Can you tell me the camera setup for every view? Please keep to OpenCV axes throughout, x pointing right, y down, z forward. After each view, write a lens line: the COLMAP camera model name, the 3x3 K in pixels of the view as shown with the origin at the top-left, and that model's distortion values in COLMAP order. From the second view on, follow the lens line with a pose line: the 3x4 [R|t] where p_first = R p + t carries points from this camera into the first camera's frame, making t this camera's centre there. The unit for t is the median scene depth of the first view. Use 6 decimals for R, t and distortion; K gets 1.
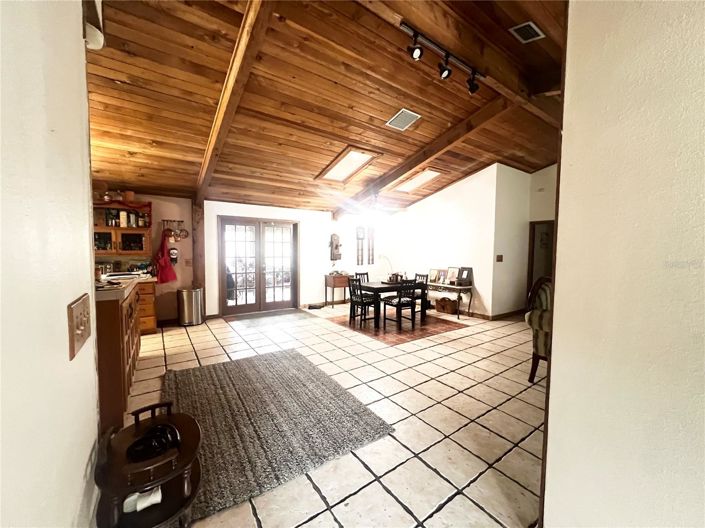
lens RADIAL K [[282.5, 0, 351.3], [0, 282.5, 263.7], [0, 0, 1]] dist [-0.002216, -0.000254]
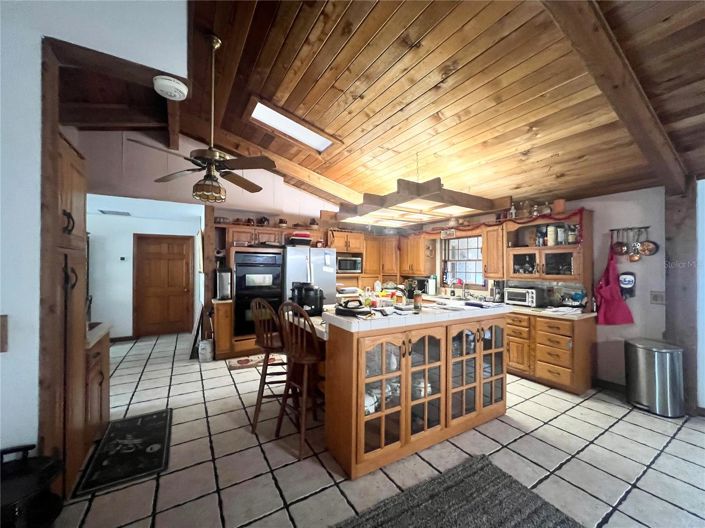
lens RADIAL K [[282.5, 0, 353.0], [0, 282.5, 262.4], [0, 0, 1]] dist [-0.002216, -0.000254]
pose [[-0.062077, -0.022869, -0.997809, 0.030137], [-0.060007, 0.998014, -0.019140, -0.029077], [0.996266, 0.058688, -0.063326, 0.438726]]
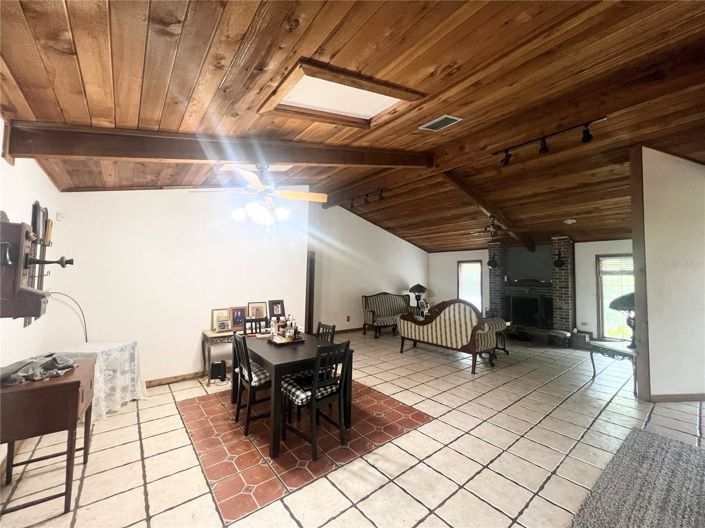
lens RADIAL K [[282.5, 0, 350.4], [0, 282.5, 264.1], [0, 0, 1]] dist [-0.002216, -0.000254]
pose [[-0.067984, 0.041722, 0.996814, -0.433442], [0.032521, 0.998687, -0.039582, -0.055568], [-0.997156, 0.029726, -0.069251, 0.962882]]
